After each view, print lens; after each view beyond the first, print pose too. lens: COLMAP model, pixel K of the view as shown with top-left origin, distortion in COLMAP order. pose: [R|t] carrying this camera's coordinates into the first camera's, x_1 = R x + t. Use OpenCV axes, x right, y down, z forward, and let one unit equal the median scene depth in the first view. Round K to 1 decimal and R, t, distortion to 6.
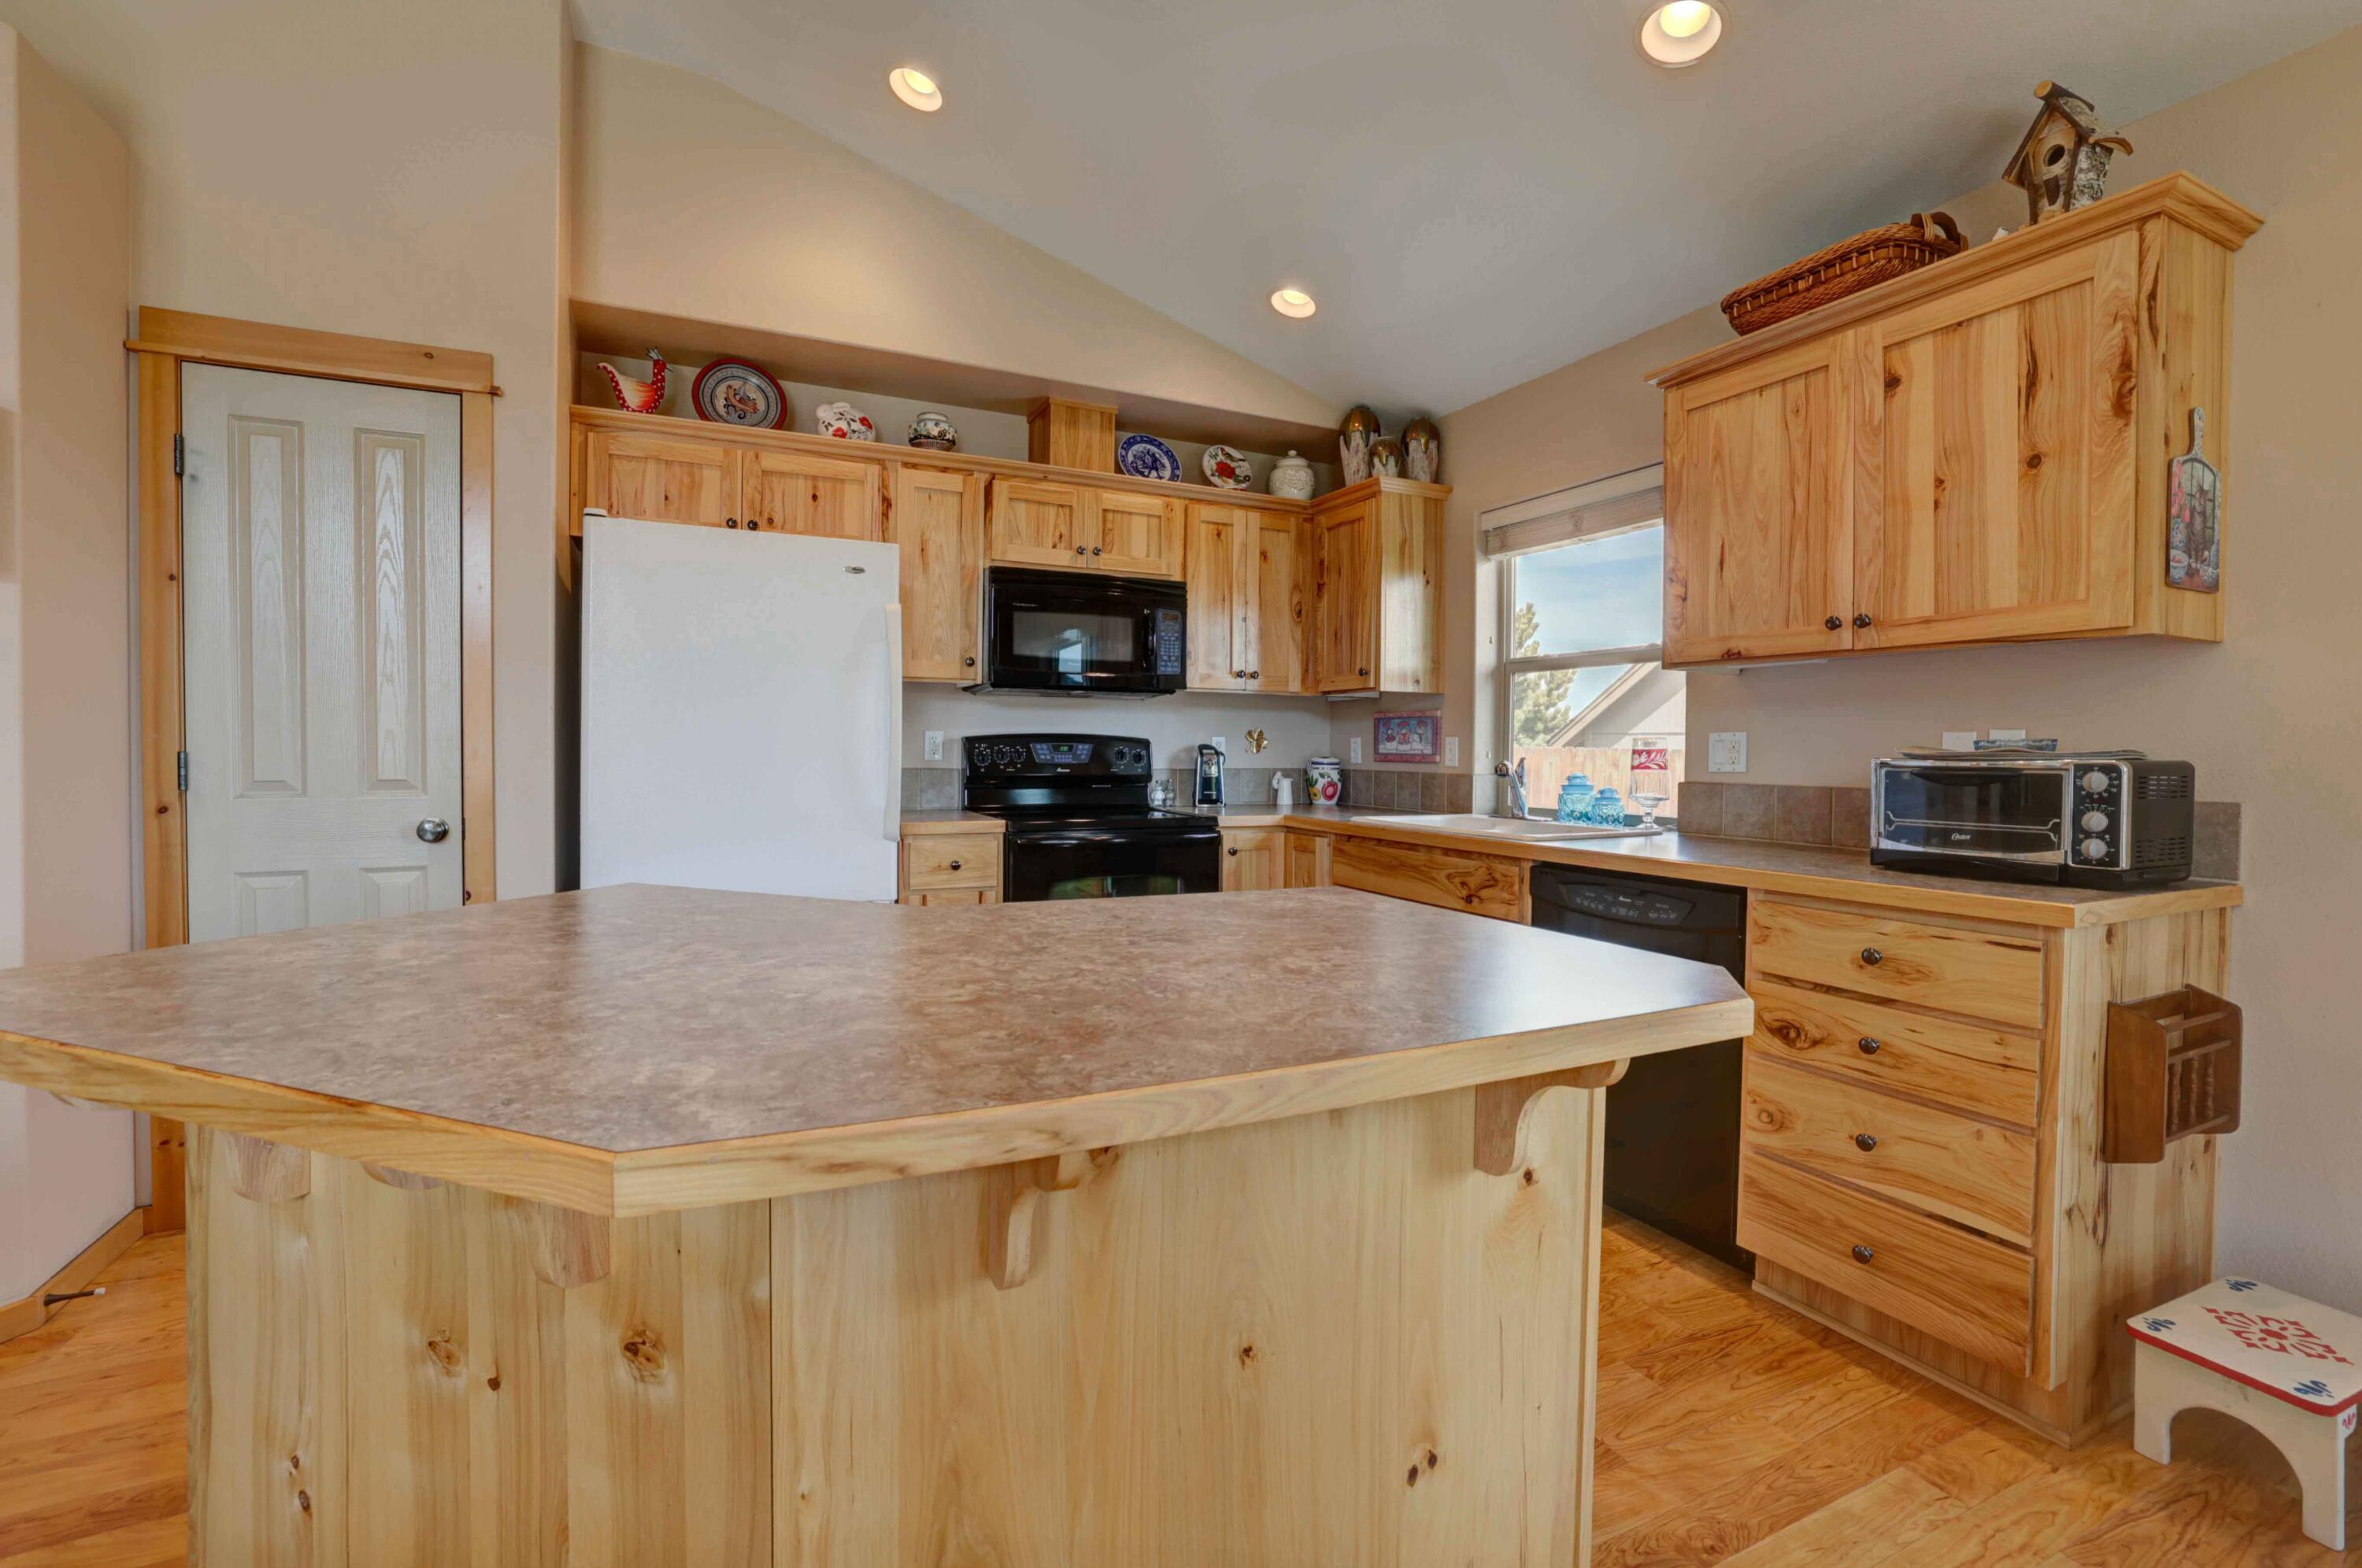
lens RADIAL K [[1017.1, 0, 1176.9], [0, 1017.1, 772.3], [0, 0, 1]] dist [-0.038142, 0.010023]
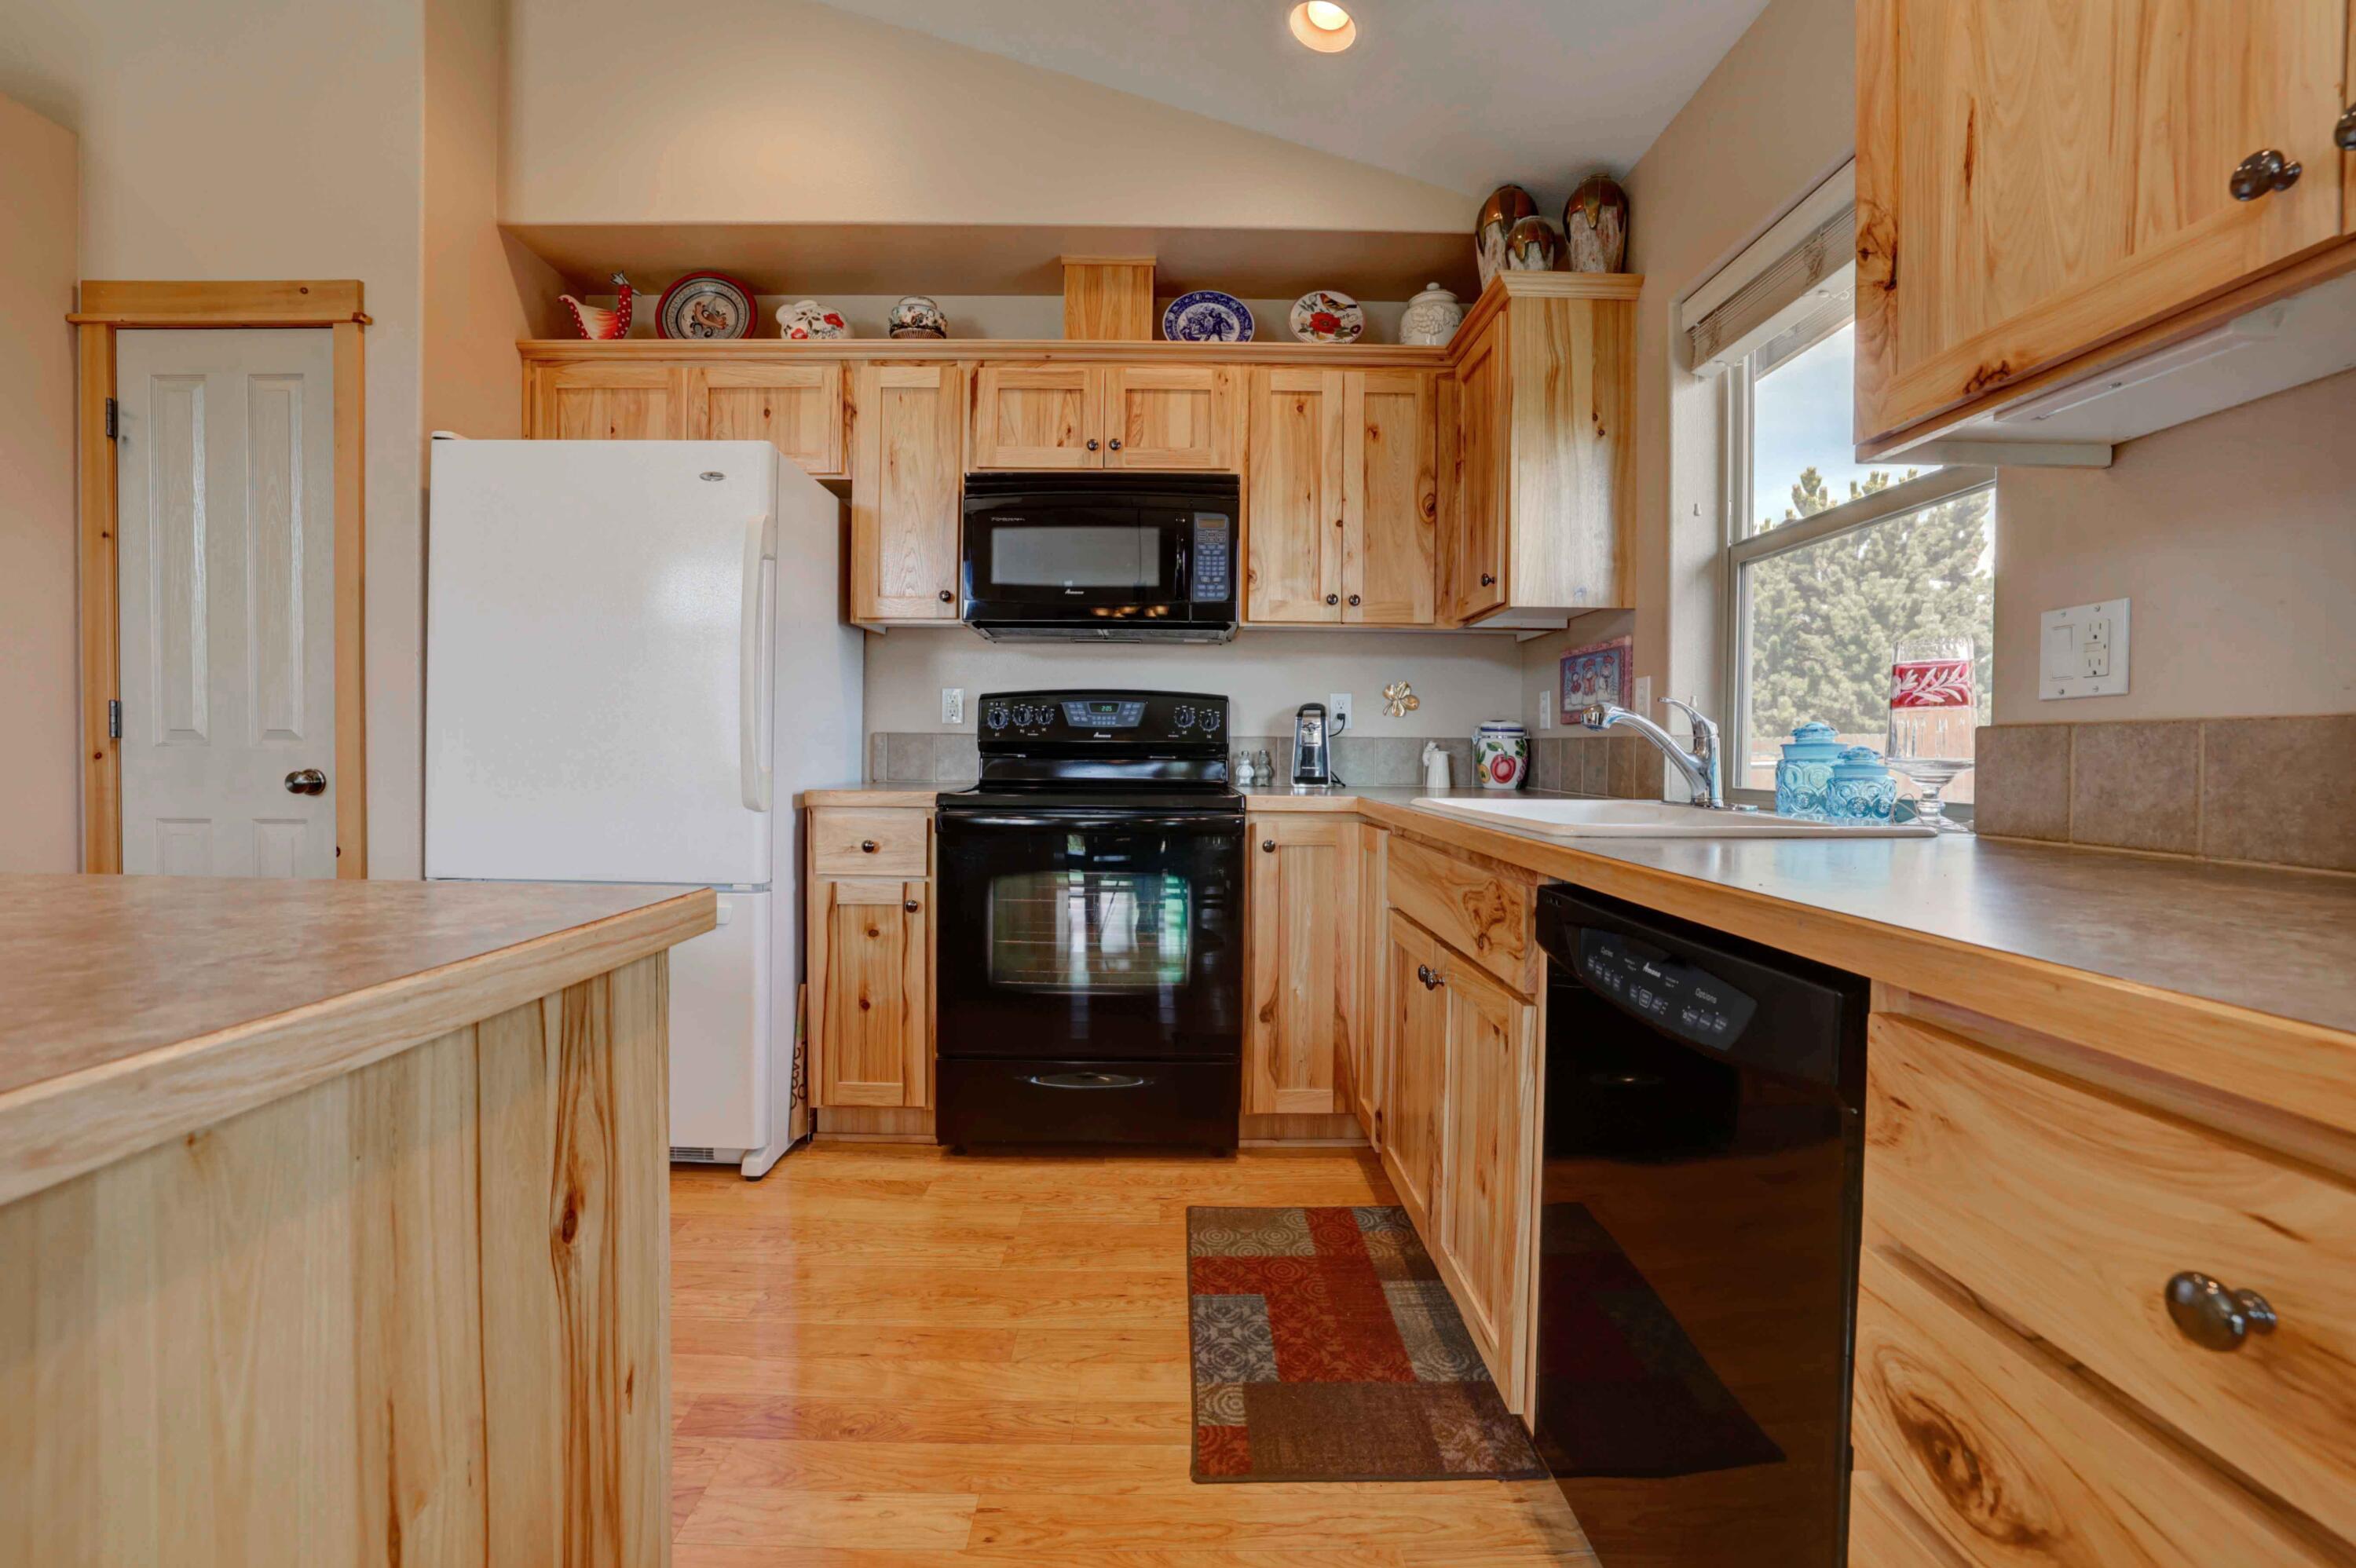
lens RADIAL K [[1014.5, 0, 1158.1], [0, 1014.5, 768.7], [0, 0, 1]] dist [-0.038142, 0.010023]
pose [[0.903006, 0.007502, -0.429563, 0.308858], [-0.010367, 0.999937, -0.004330, 0.030971], [0.429504, 0.008363, 0.903026, 0.369465]]
